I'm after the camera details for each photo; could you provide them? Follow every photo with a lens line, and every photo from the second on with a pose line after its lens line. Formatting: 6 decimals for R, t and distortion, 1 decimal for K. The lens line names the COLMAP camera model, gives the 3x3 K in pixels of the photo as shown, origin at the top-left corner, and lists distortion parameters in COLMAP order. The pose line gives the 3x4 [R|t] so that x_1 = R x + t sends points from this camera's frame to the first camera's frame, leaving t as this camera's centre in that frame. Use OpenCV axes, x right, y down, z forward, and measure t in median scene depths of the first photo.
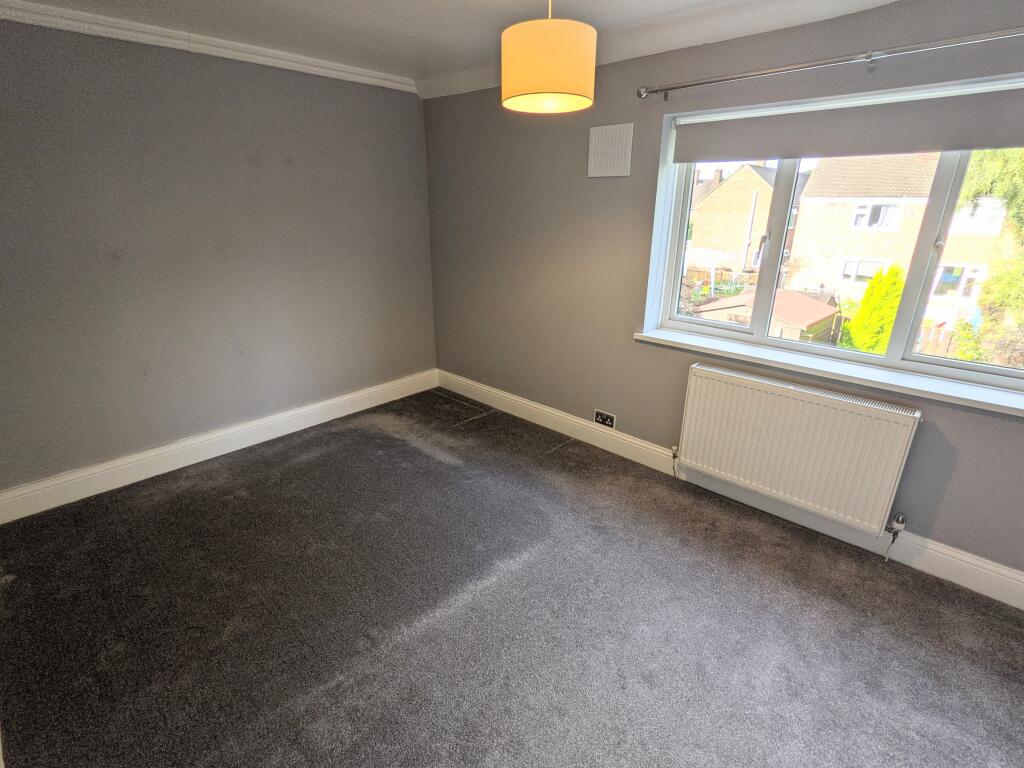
lens RADIAL K [[481.4, 0, 515.5], [0, 481.4, 380.8], [0, 0, 1]] dist [0.000276, 0.000216]
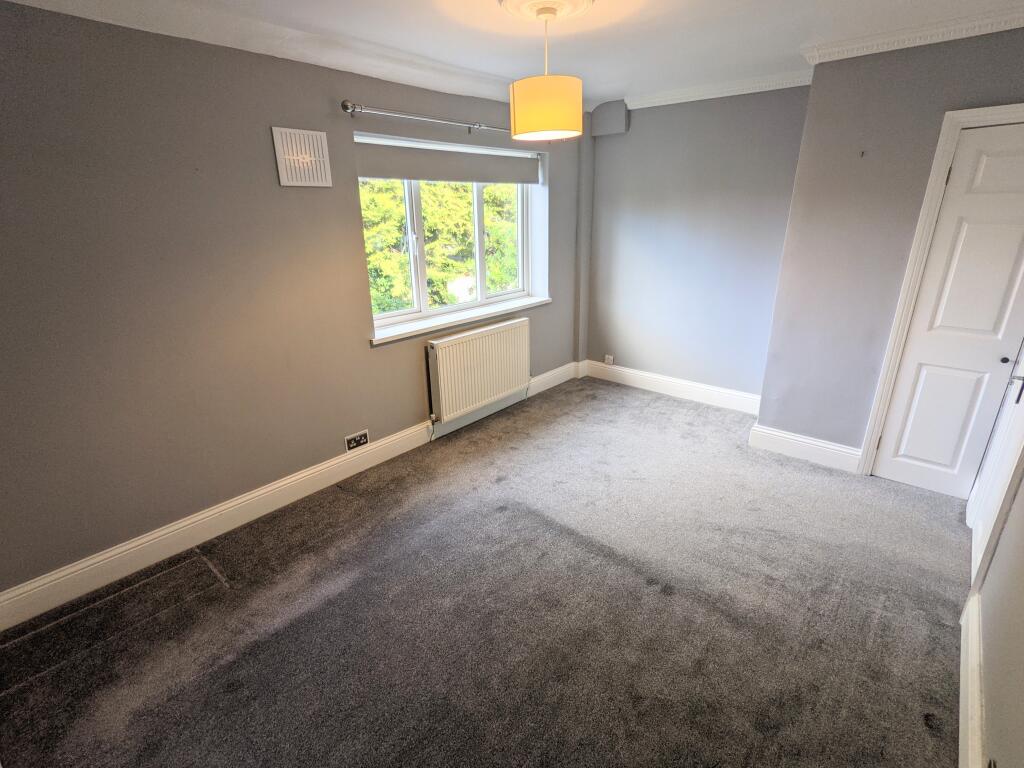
lens RADIAL K [[481.4, 0, 515.5], [0, 481.4, 380.8], [0, 0, 1]] dist [0.000276, 0.000216]
pose [[-0.013706, -0.341768, 0.939684, -0.838183], [0.361145, 0.874643, 0.323380, -0.272636], [-0.932409, 0.343794, 0.111440, 0.703968]]
